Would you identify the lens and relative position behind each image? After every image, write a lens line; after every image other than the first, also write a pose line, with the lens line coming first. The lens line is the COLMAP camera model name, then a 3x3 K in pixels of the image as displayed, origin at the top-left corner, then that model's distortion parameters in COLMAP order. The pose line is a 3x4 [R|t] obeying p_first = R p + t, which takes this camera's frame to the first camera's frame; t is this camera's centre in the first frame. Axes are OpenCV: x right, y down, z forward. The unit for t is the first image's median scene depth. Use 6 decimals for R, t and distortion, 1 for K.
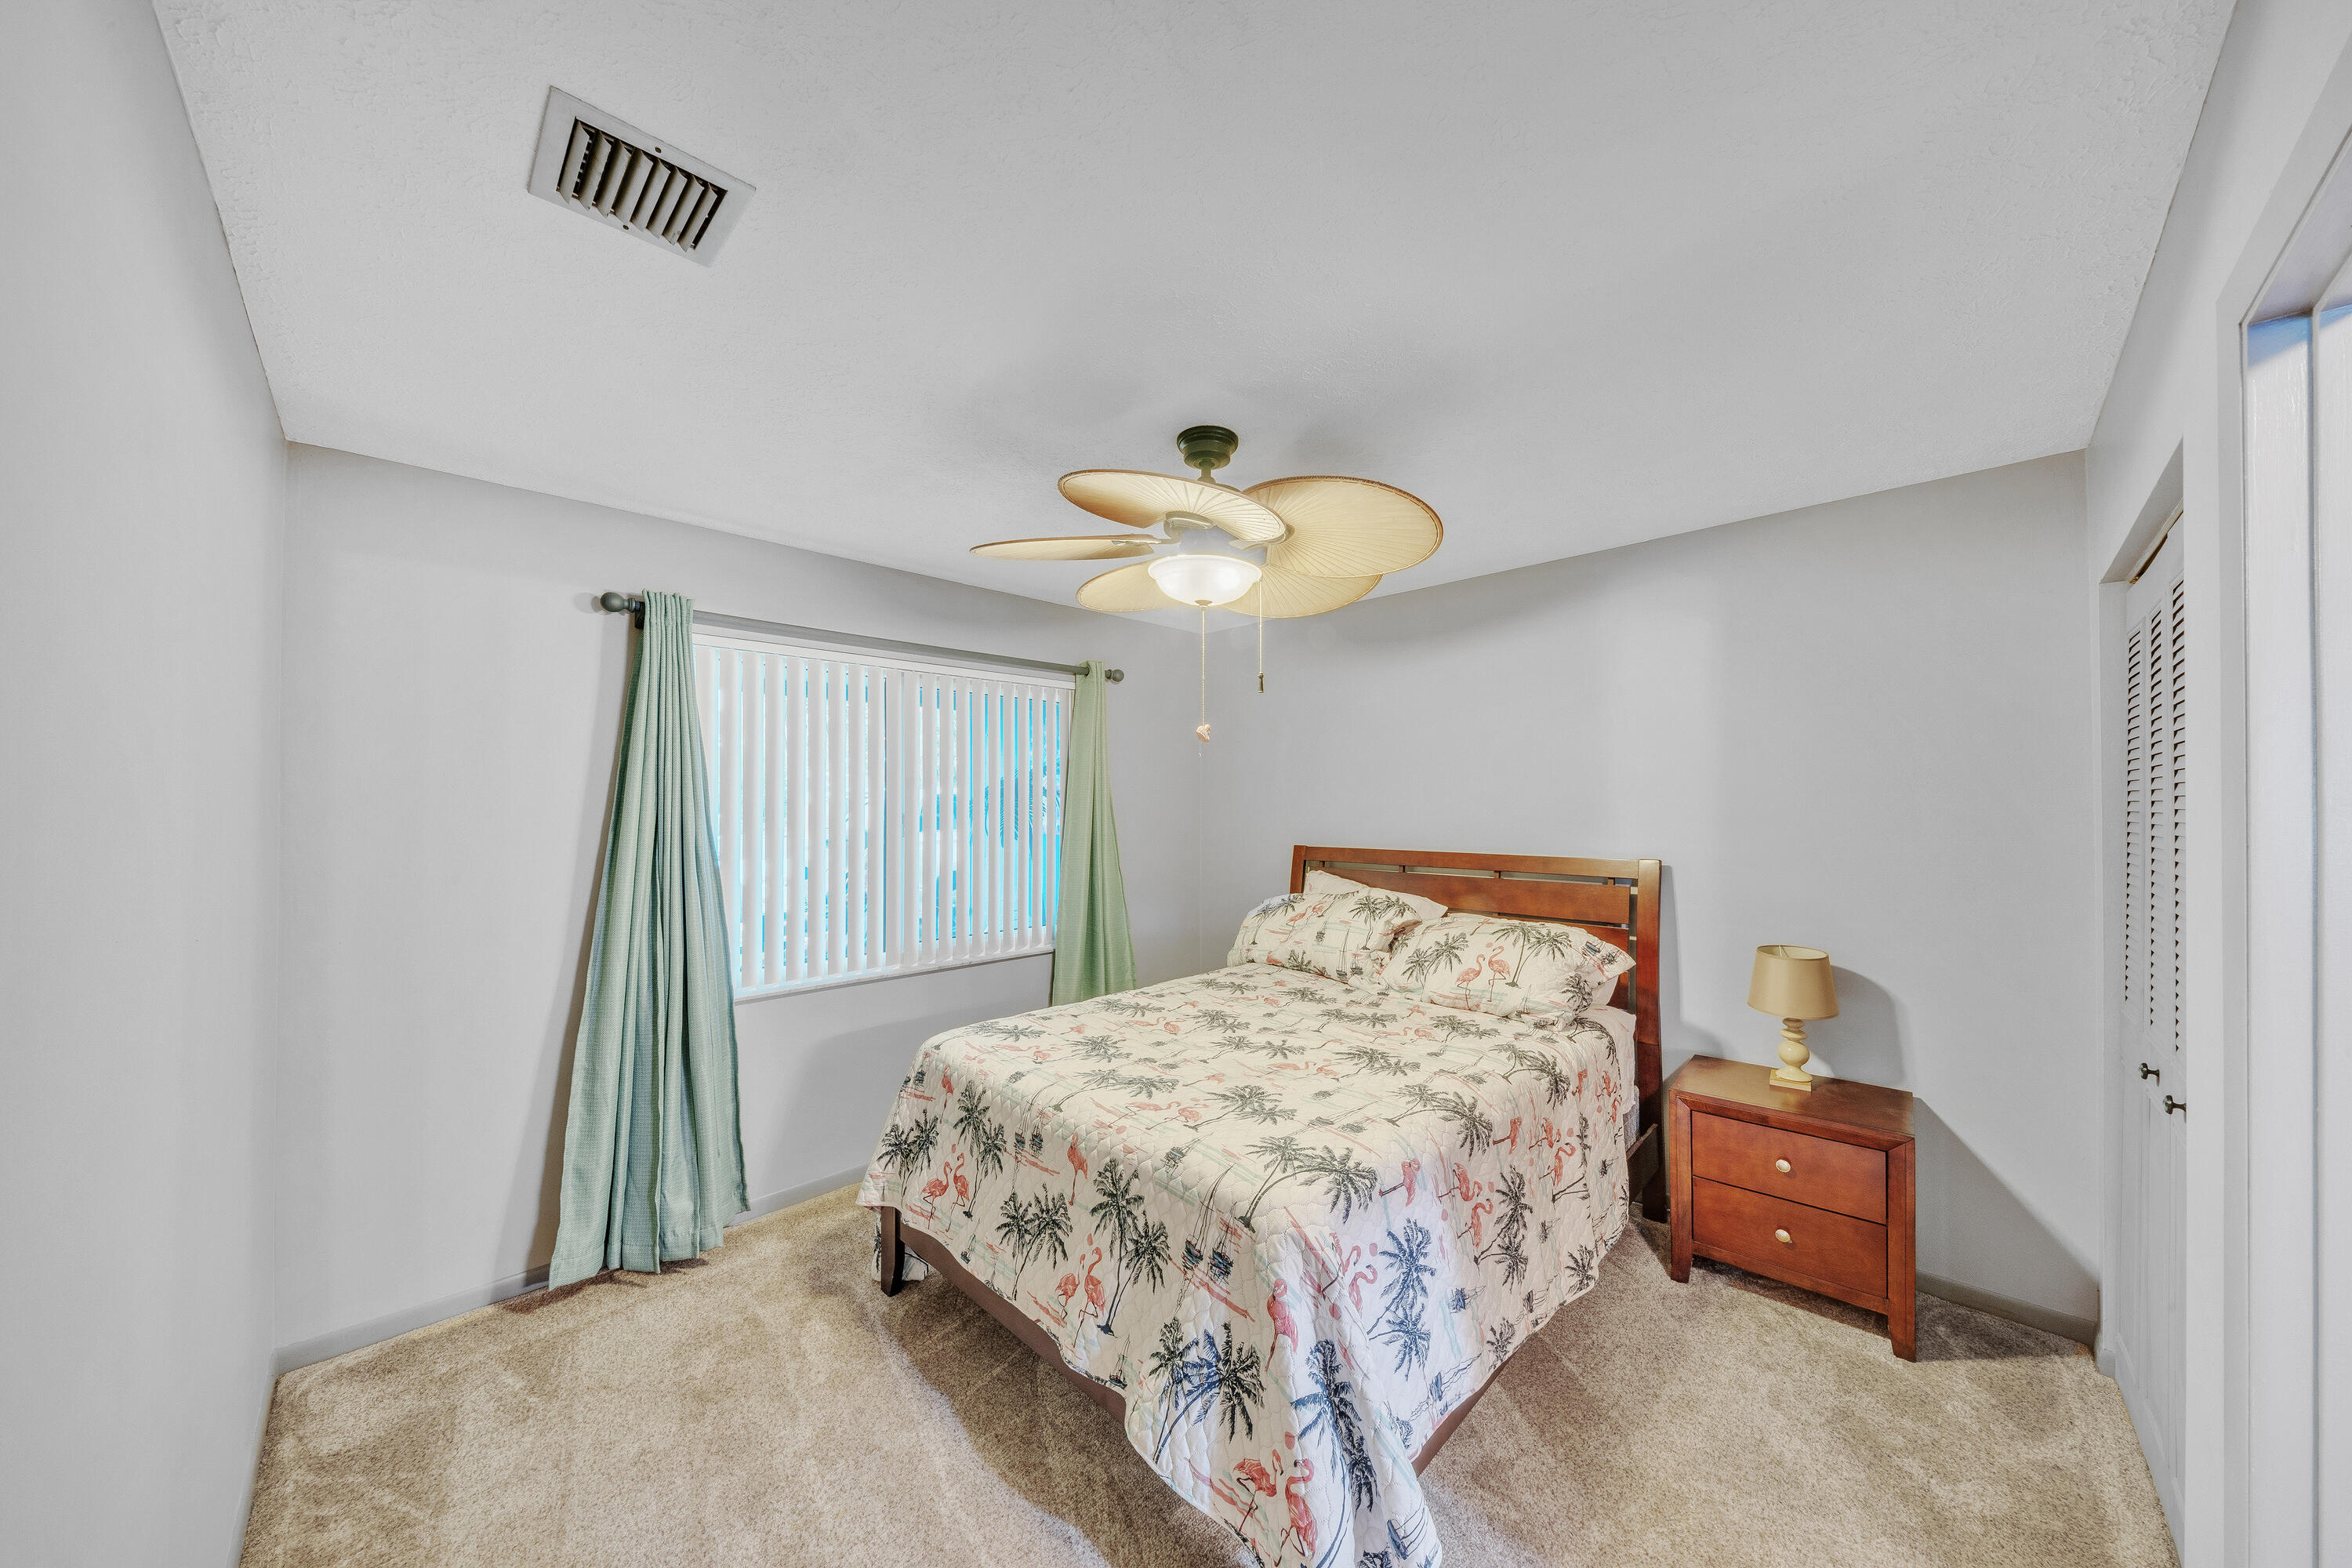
lens RADIAL K [[801.2, 0, 1174.7], [0, 801.2, 802.4], [0, 0, 1]] dist [-0.008672, -0.000064]
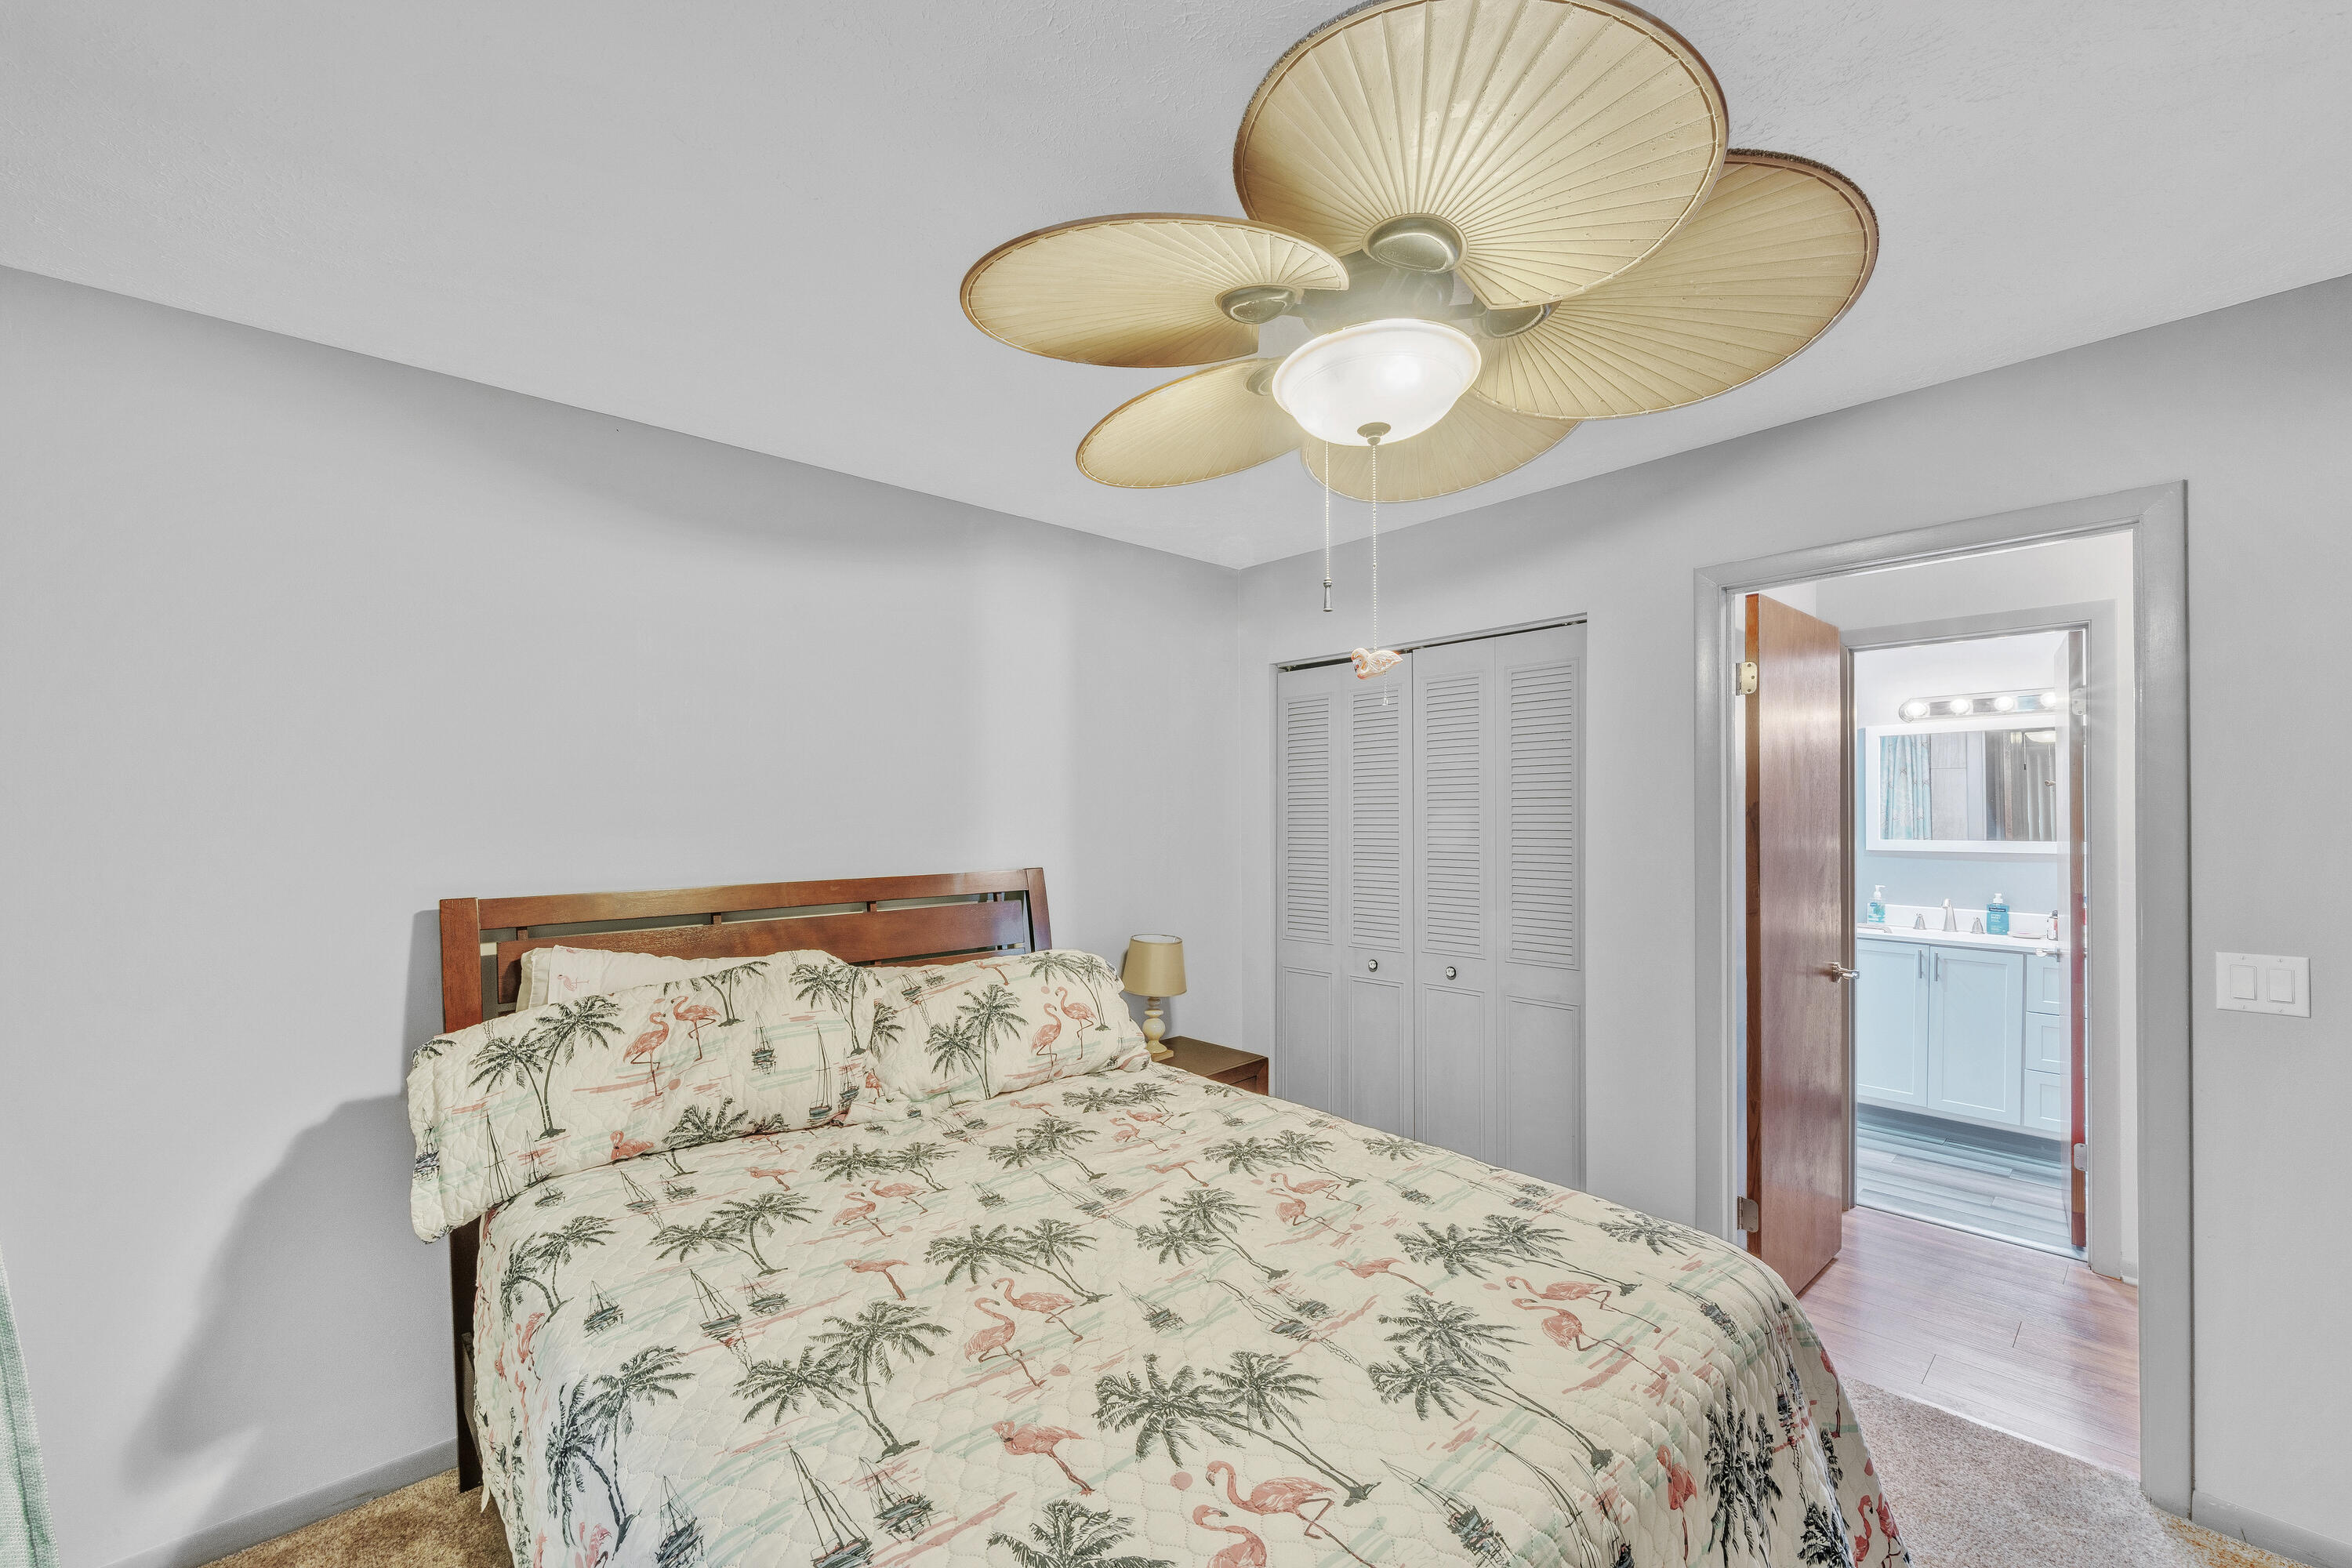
lens RADIAL K [[898.6, 0, 1171.3], [0, 898.6, 809.9], [0, 0, 1]] dist [0.001187, 0.000057]
pose [[0.064402, 0.004538, 0.997914, -0.508951], [0.002858, 0.999985, -0.004732, 0.010680], [-0.997920, 0.003157, 0.064388, 0.910474]]
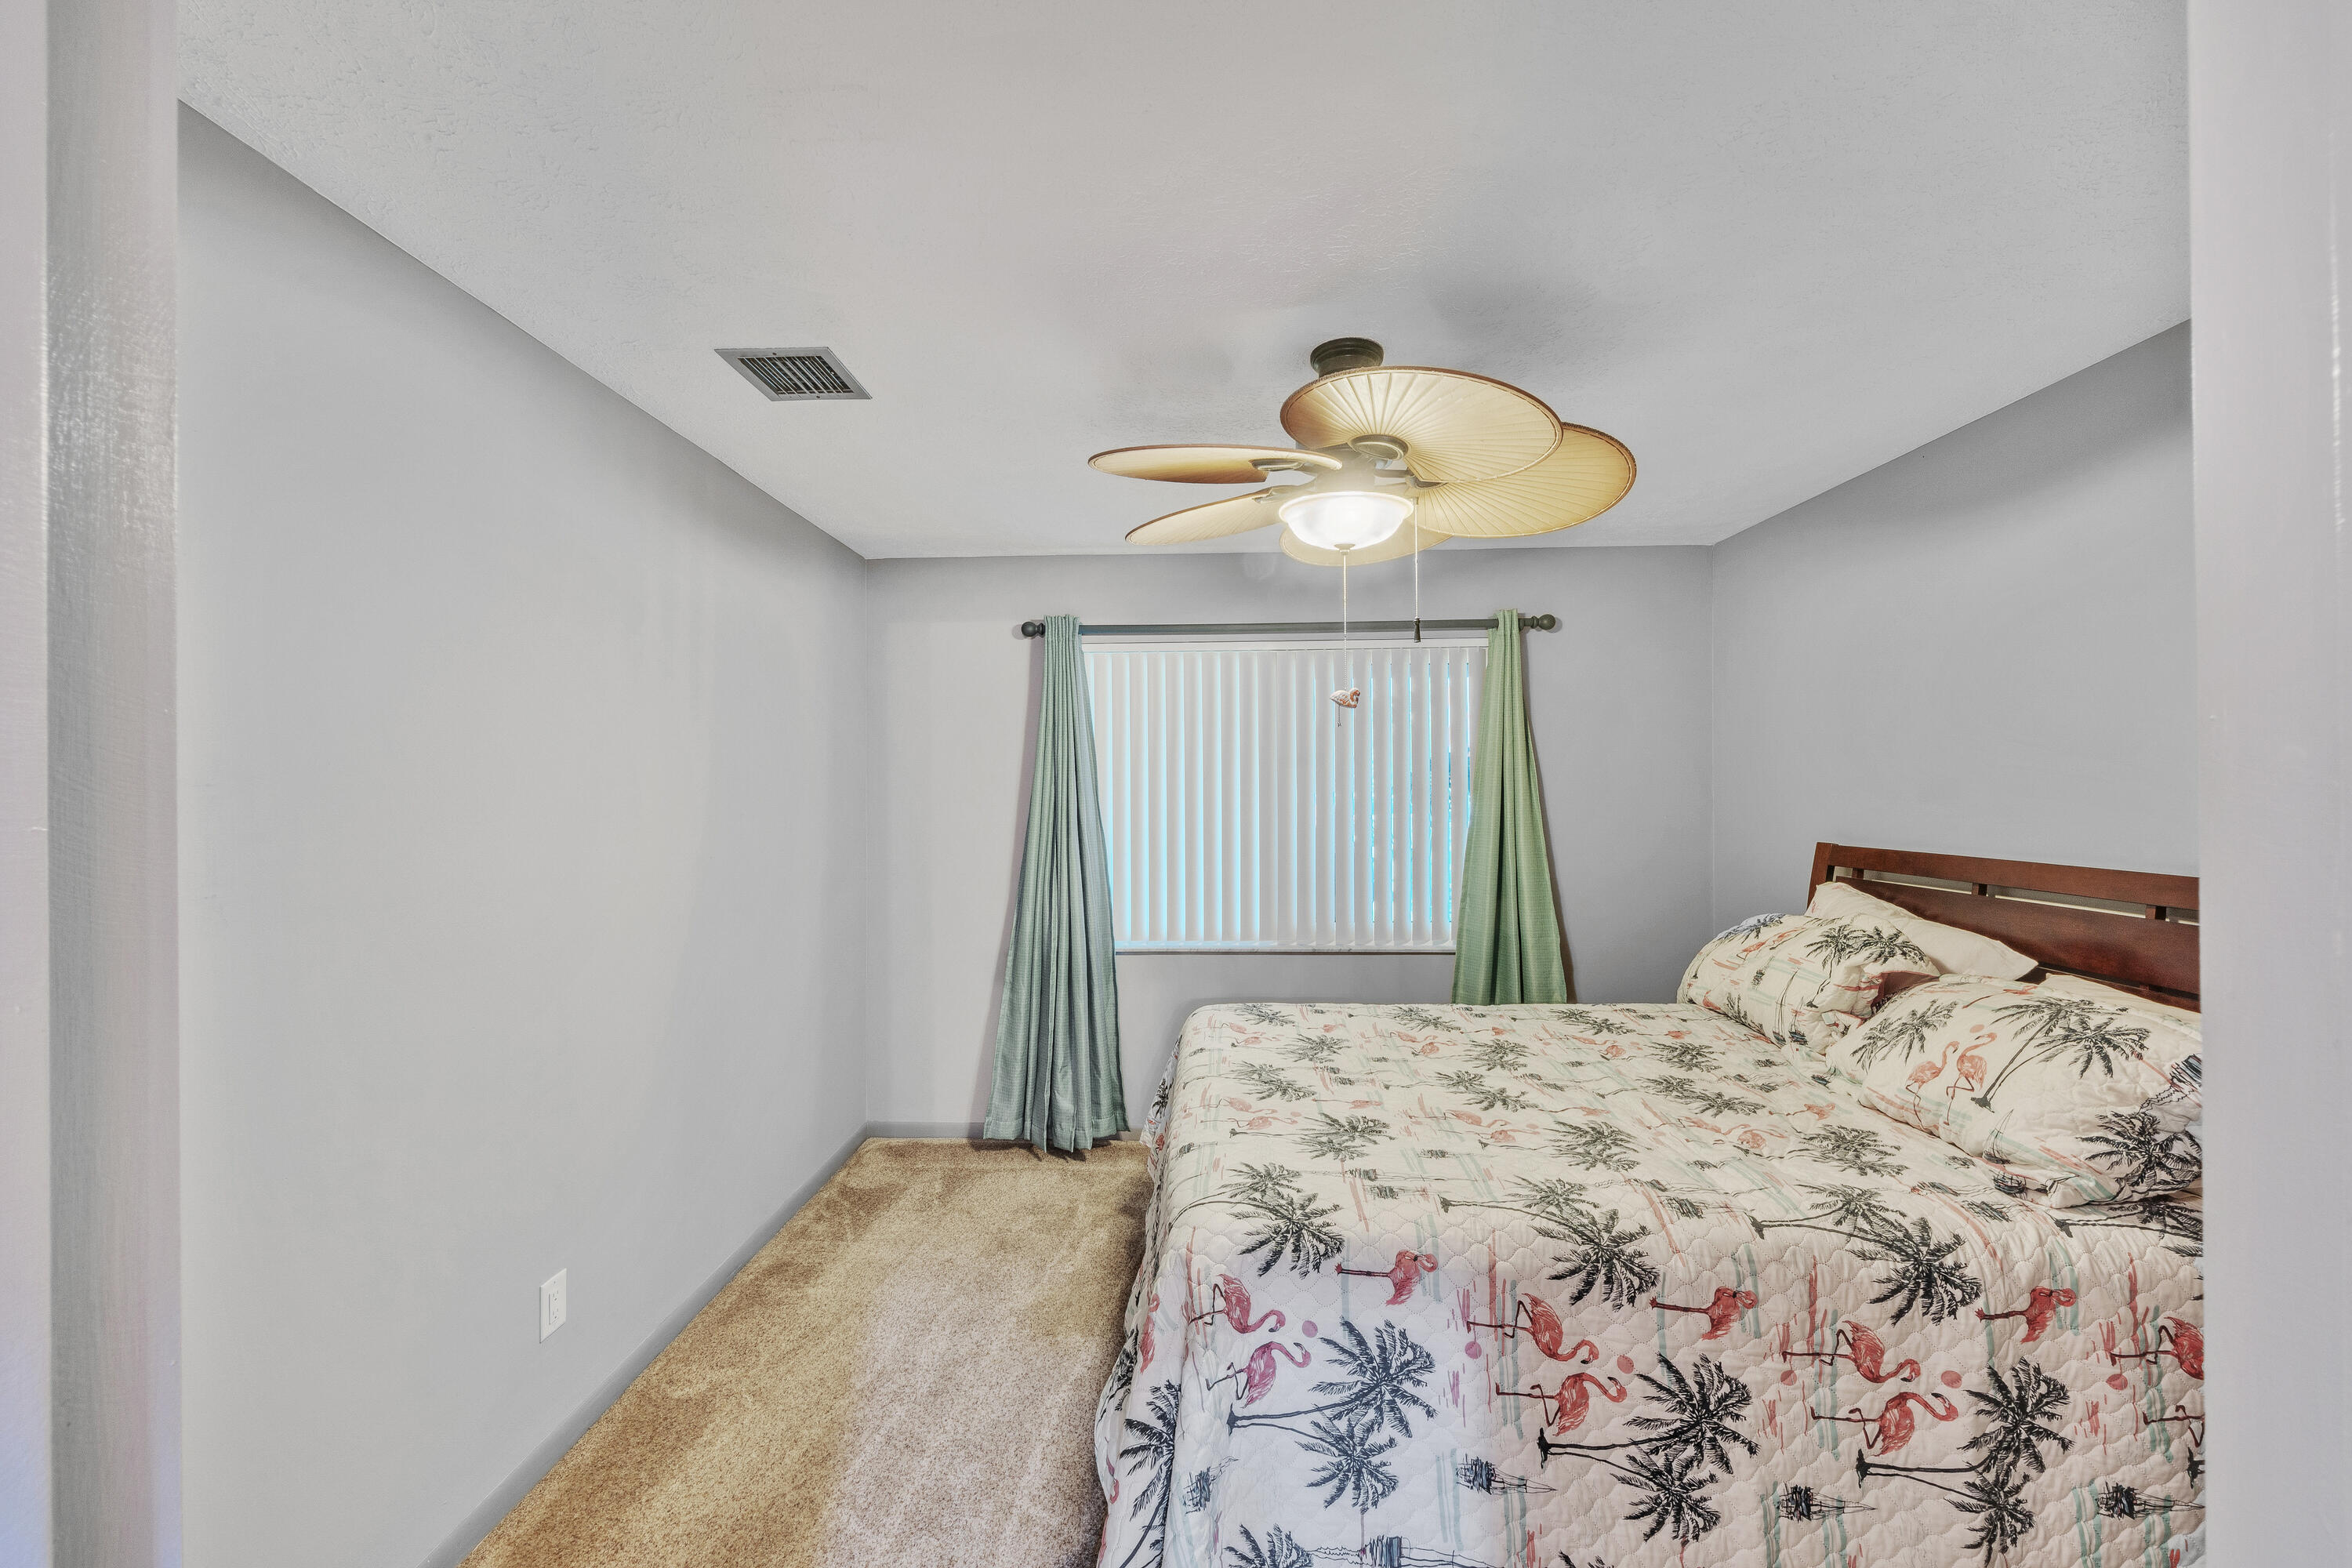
lens RADIAL K [[887.2, 0, 1175.1], [0, 887.2, 788.7], [0, 0, 1]] dist [-0.005294, -0.000052]
pose [[0.683653, -0.000117, -0.729807, 0.508910], [0.005791, 0.999969, 0.005264, 0.003255], [0.729784, -0.007825, 0.683633, 0.181350]]
